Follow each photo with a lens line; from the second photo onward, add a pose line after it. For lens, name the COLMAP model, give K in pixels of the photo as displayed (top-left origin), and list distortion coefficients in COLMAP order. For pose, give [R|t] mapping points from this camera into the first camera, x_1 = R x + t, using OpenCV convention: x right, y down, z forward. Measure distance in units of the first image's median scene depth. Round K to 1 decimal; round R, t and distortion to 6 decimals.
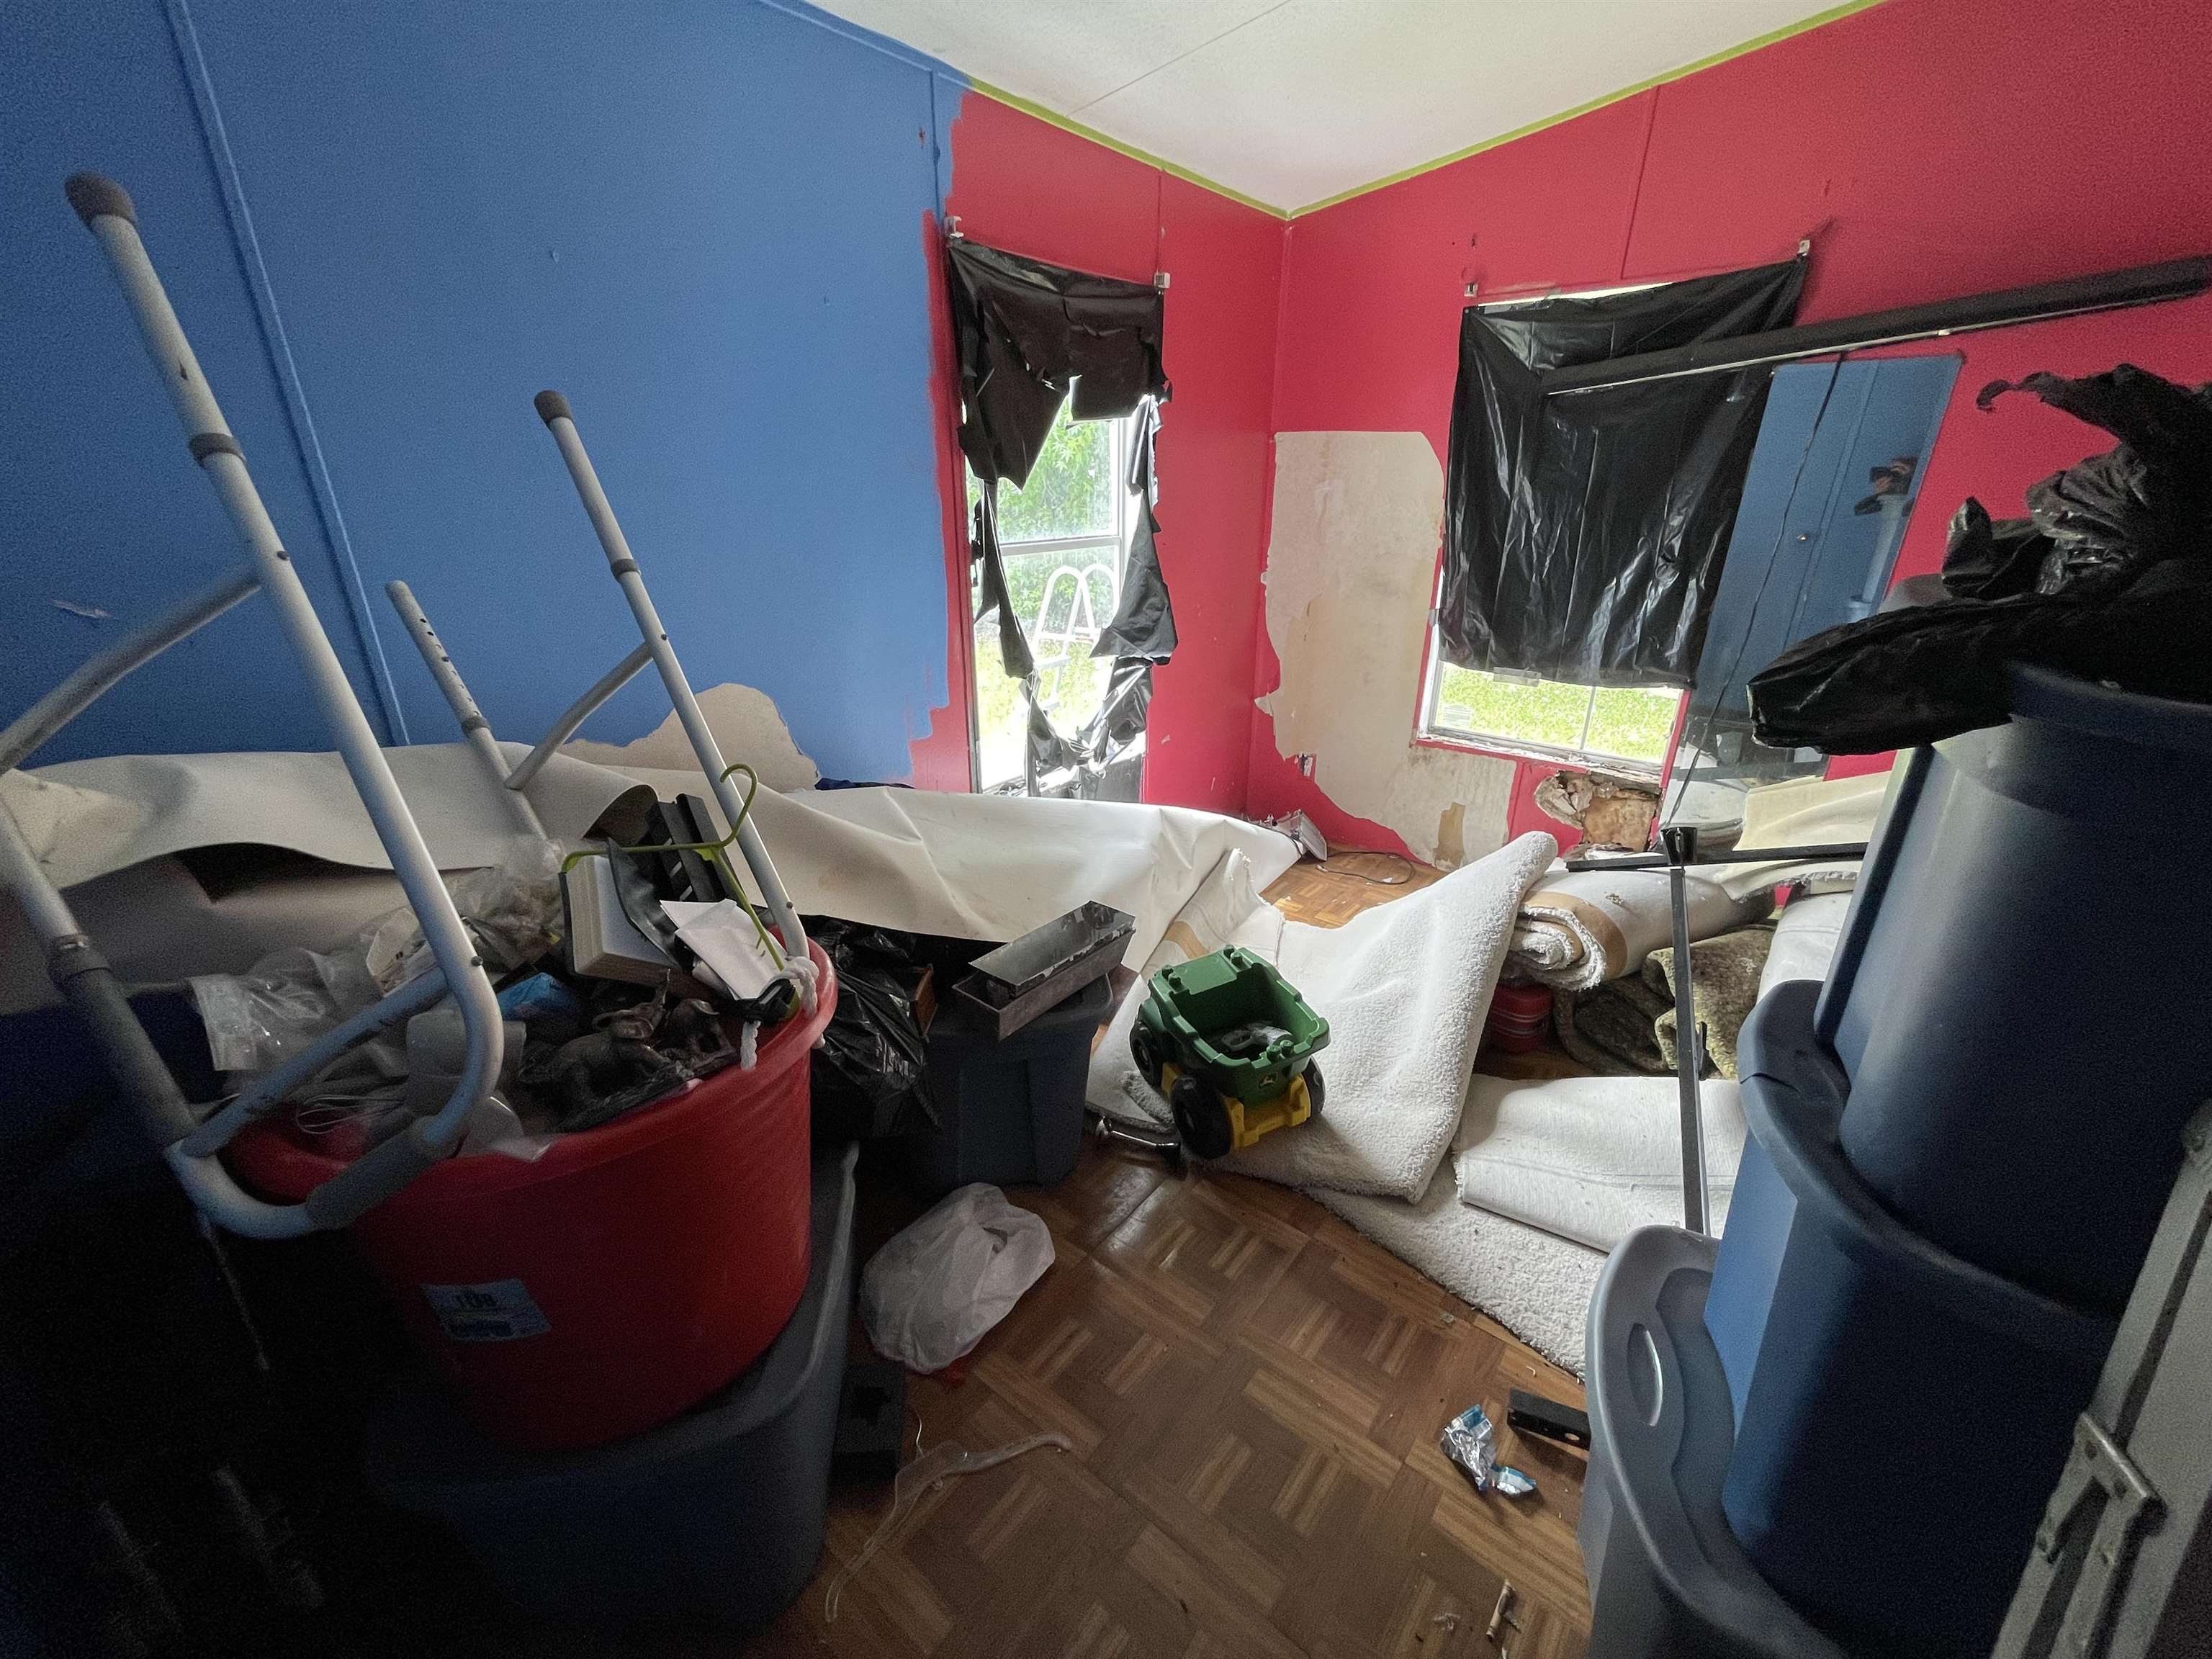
lens RADIAL K [[892.9, 0, 1105.8], [0, 892.9, 837.7], [0, 0, 1]] dist [-0.003899, 0.000836]
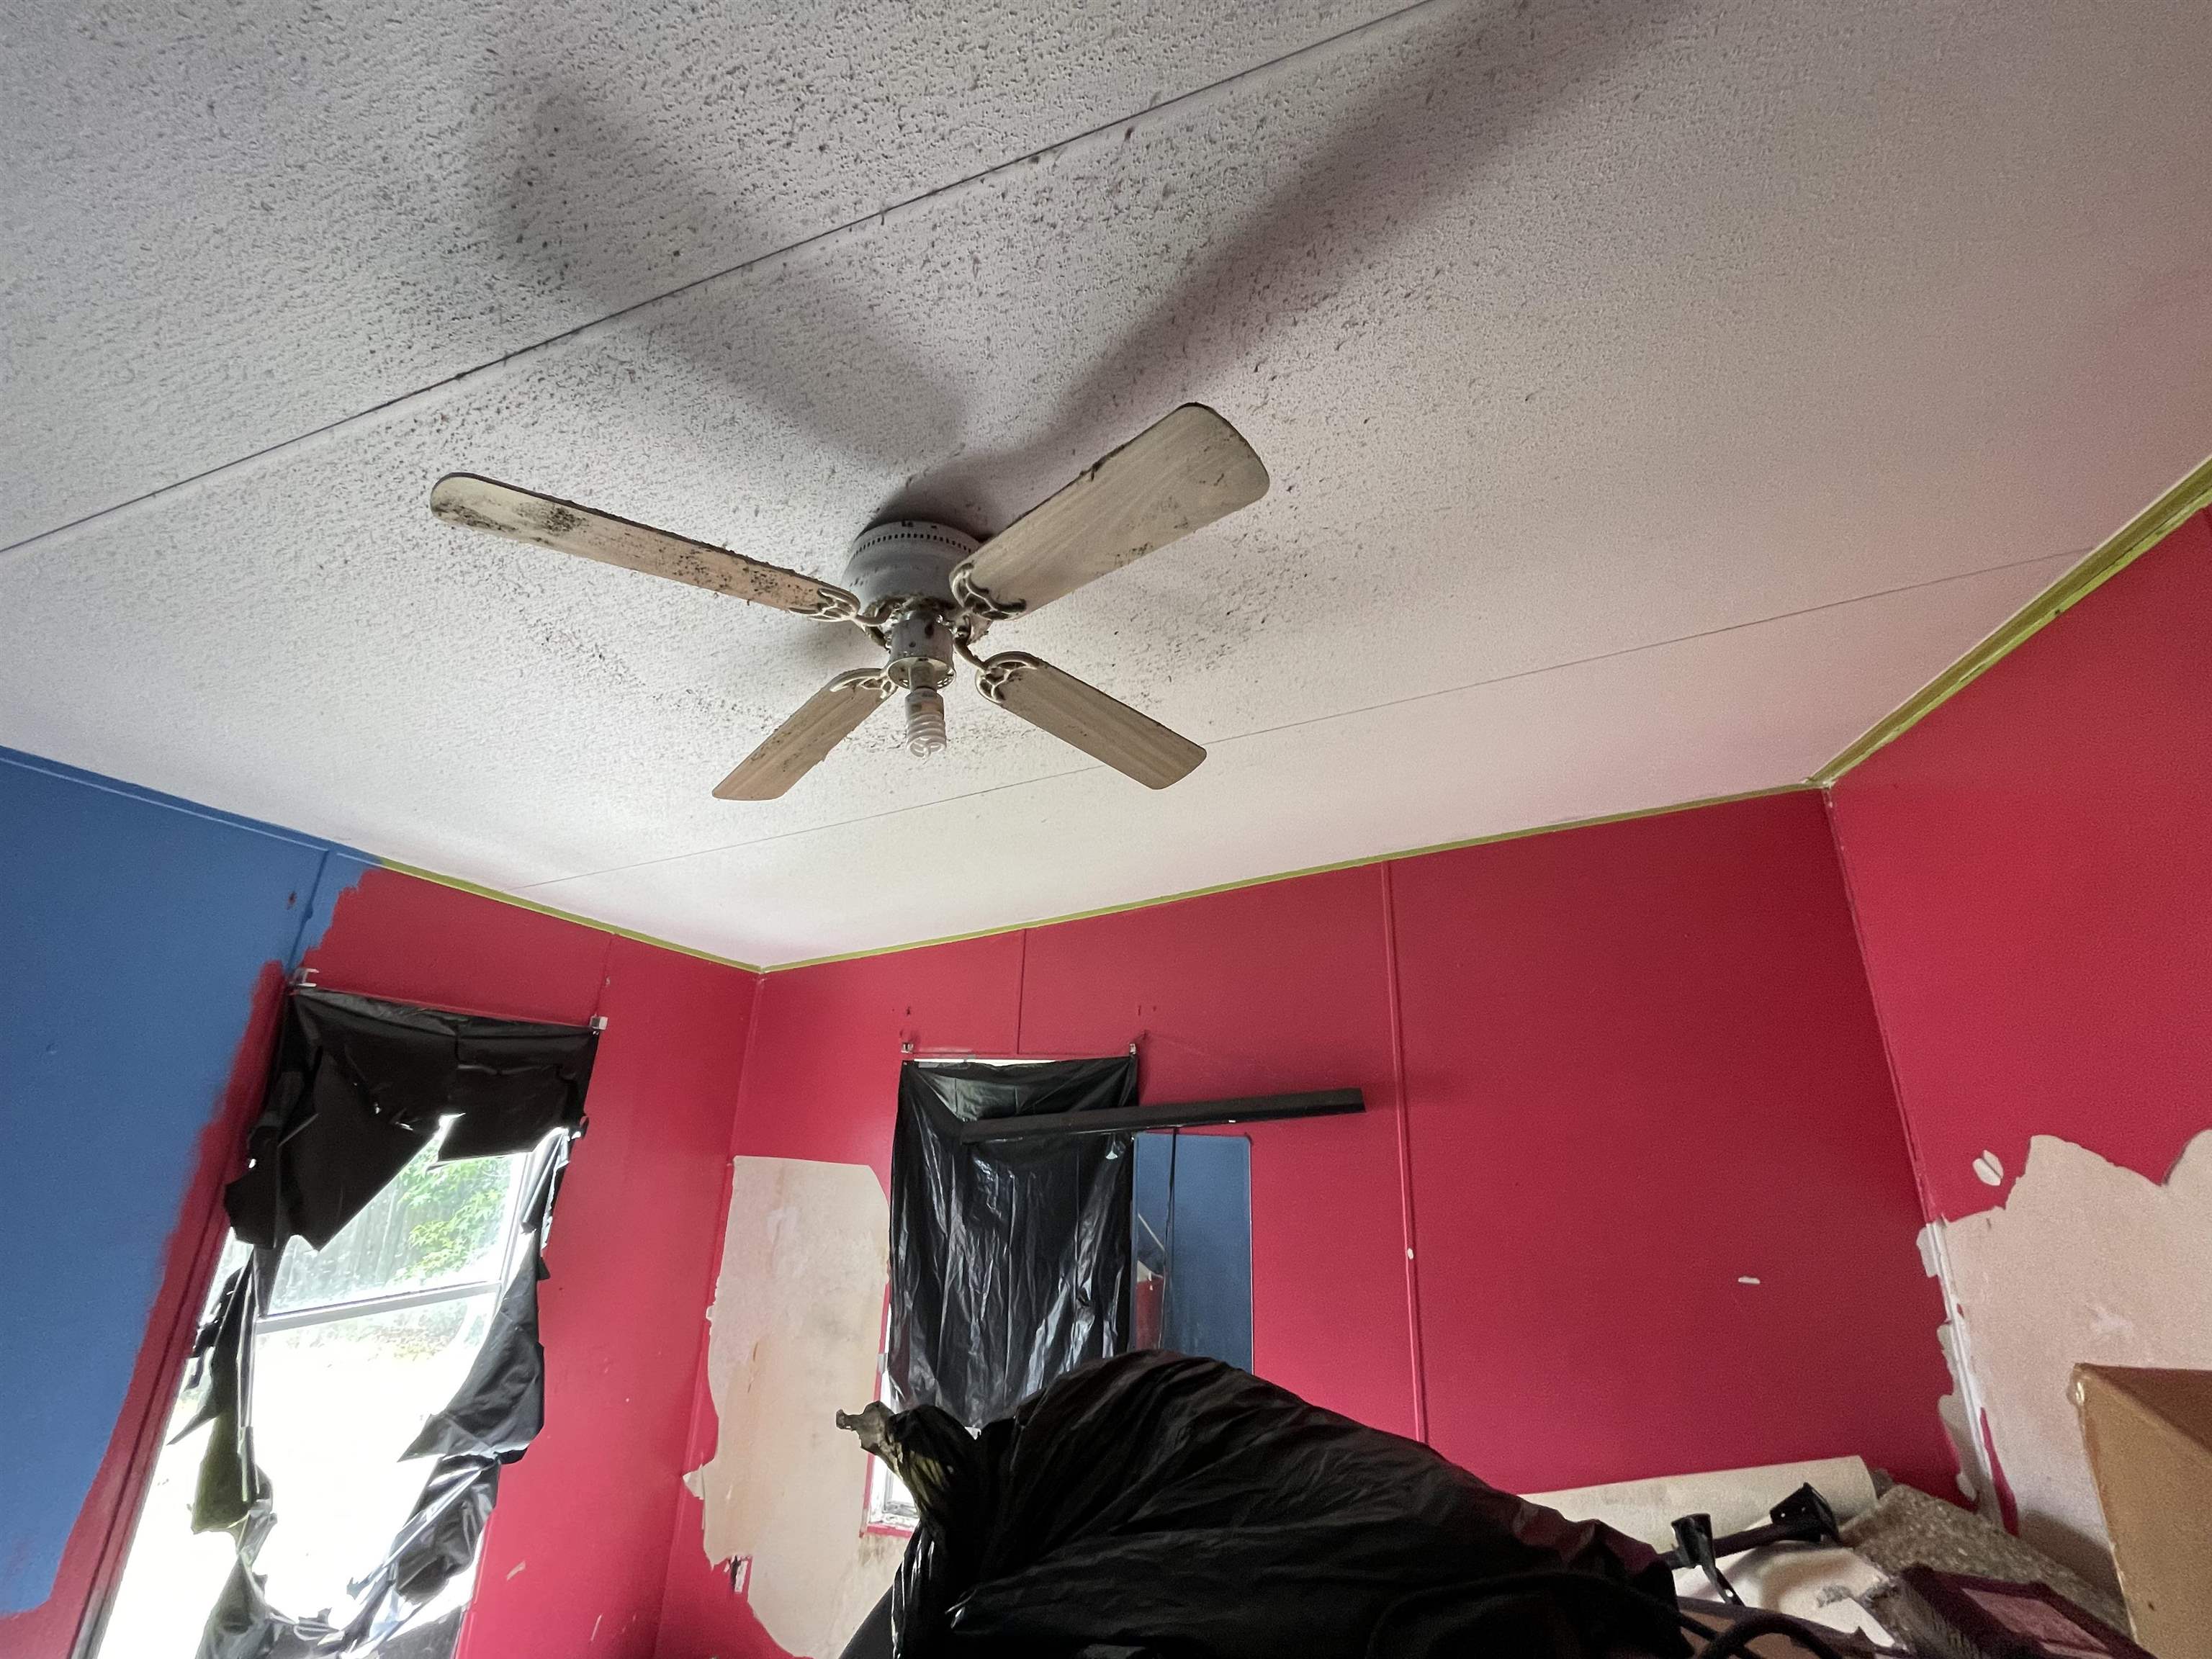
lens RADIAL K [[892.9, 0, 1096.2], [0, 892.9, 841.9], [0, 0, 1]] dist [-0.003899, 0.000836]
pose [[0.917719, 0.155126, 0.365689, 0.201109], [0.116995, 0.774207, -0.622026, -0.088001], [-0.379611, 0.613628, 0.692355, -0.064184]]
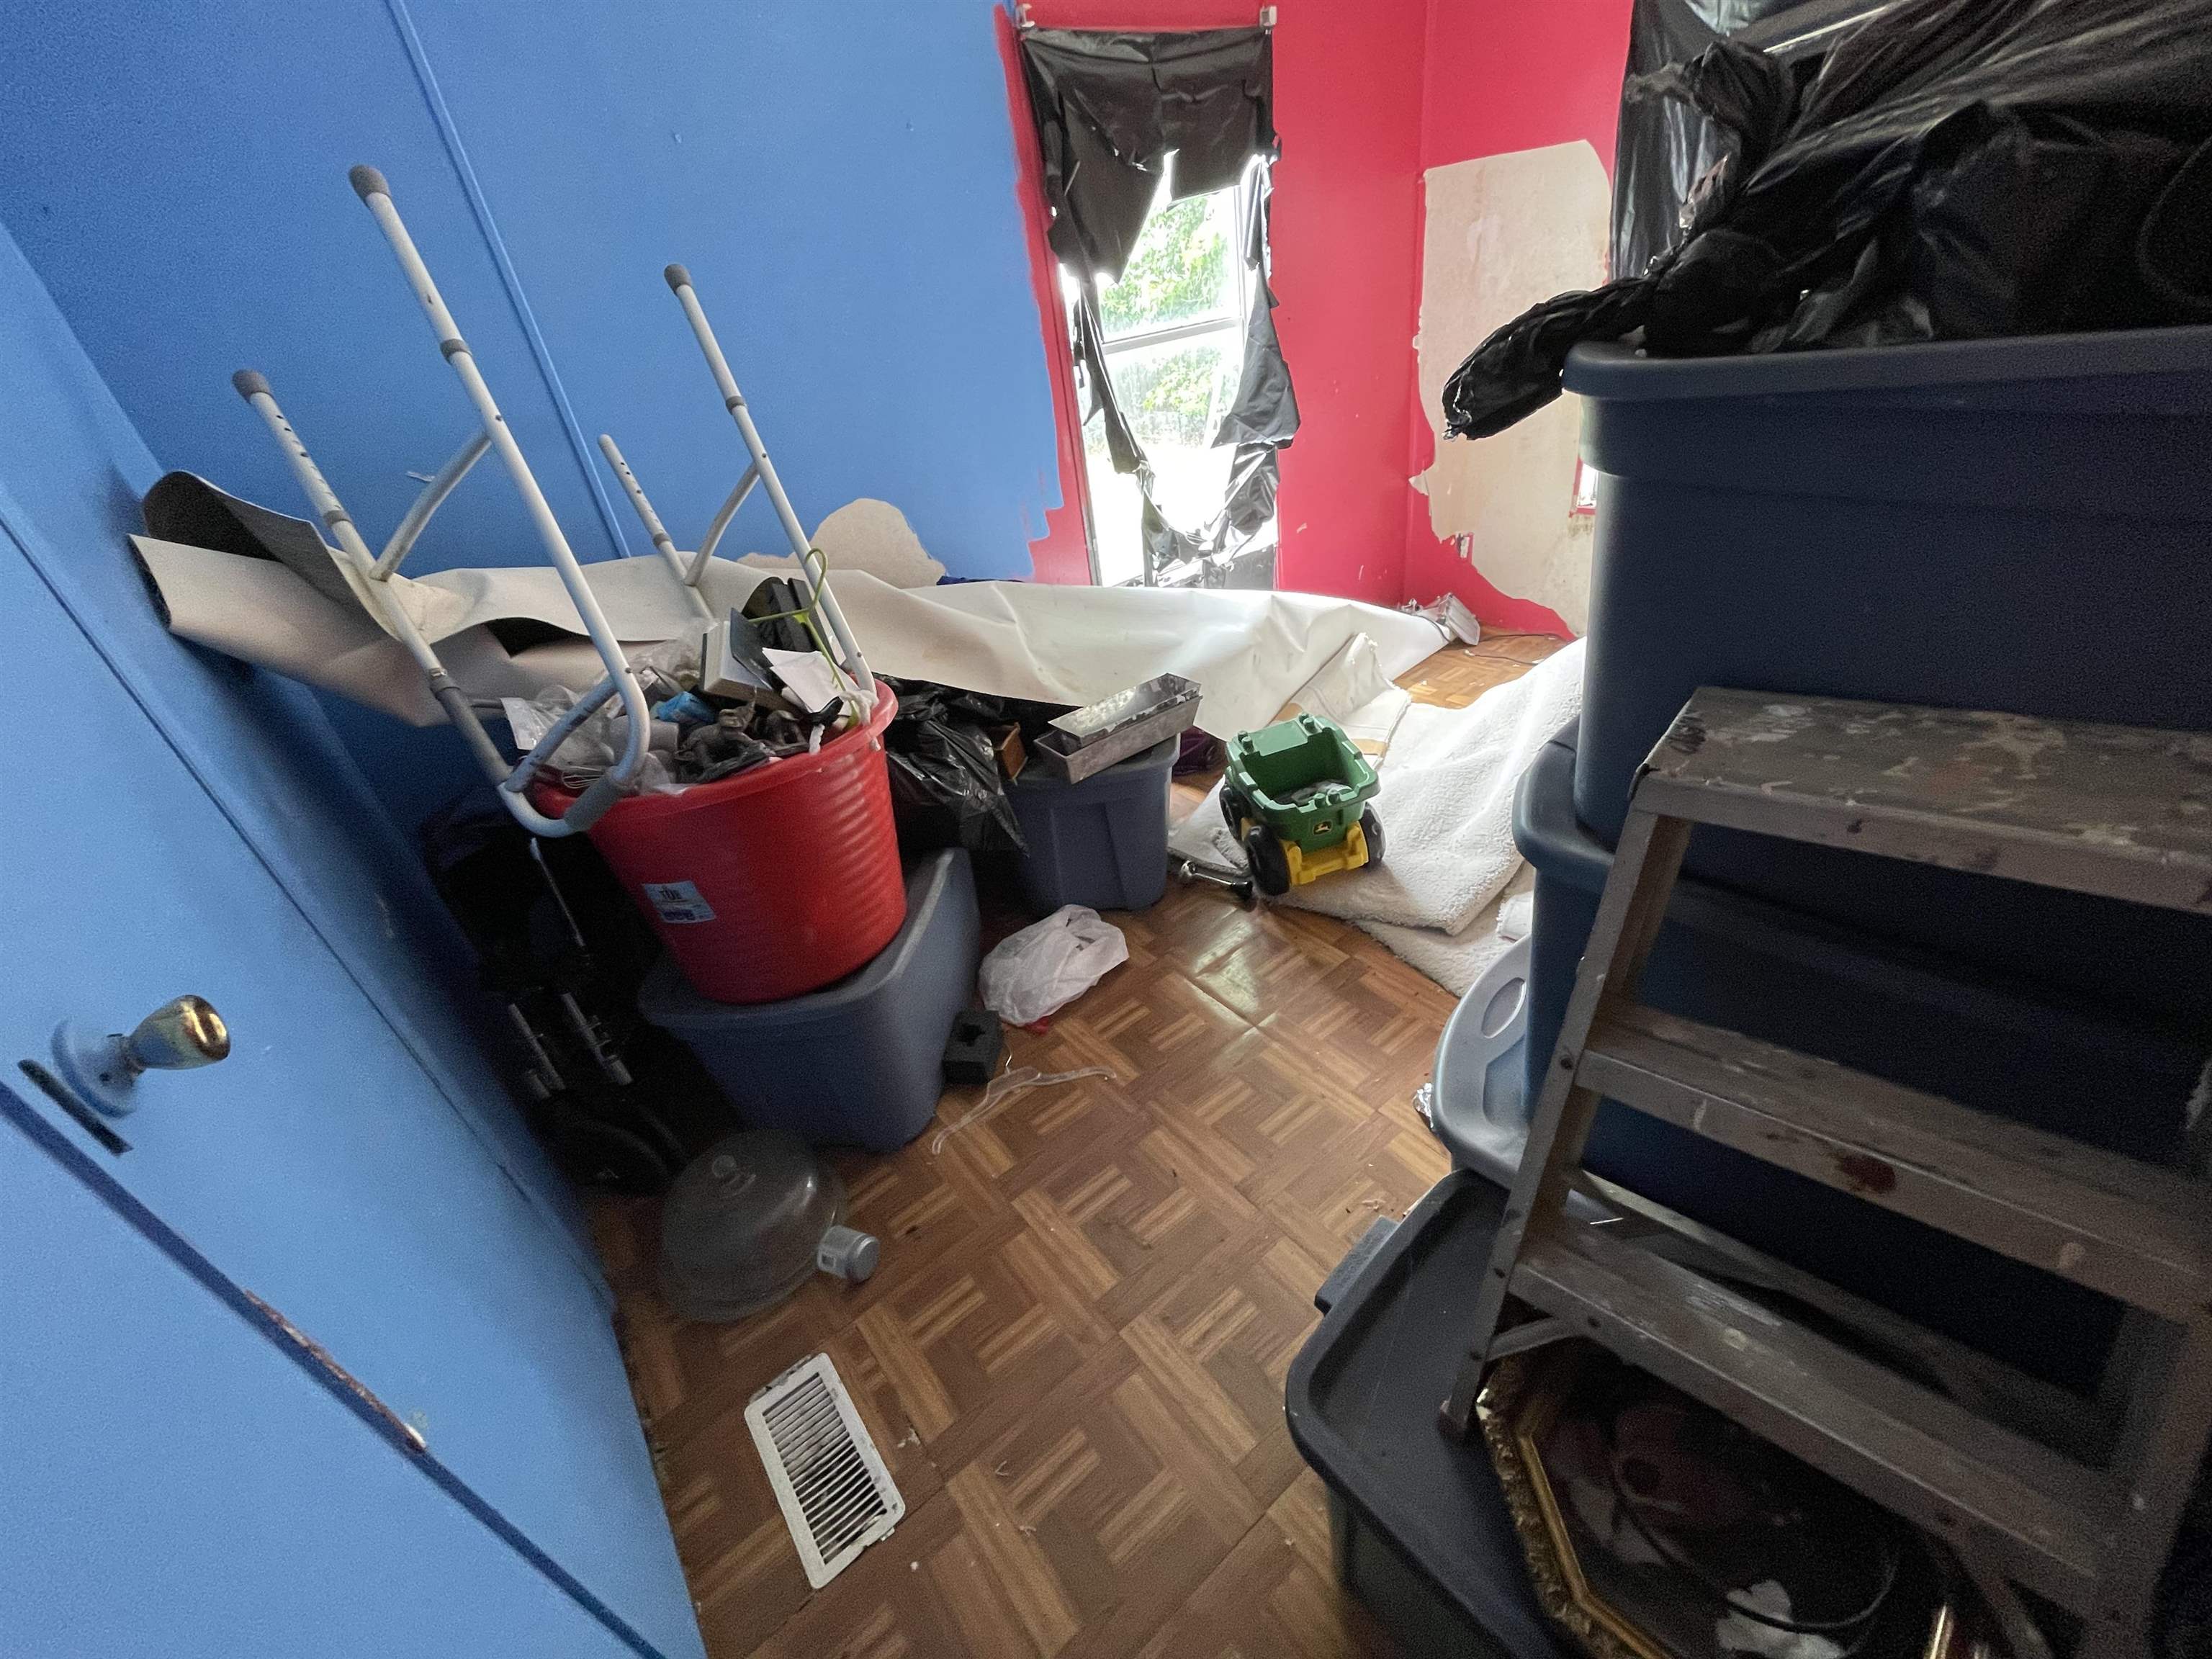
lens RADIAL K [[892.9, 0, 1100.5], [0, 892.9, 831.1], [0, 0, 1]] dist [-0.003899, 0.000836]
pose [[0.963922, 0.009371, -0.266020, 0.167837], [0.039900, 0.983002, 0.179206, 0.051414], [0.263177, -0.183355, 0.947164, -0.109797]]
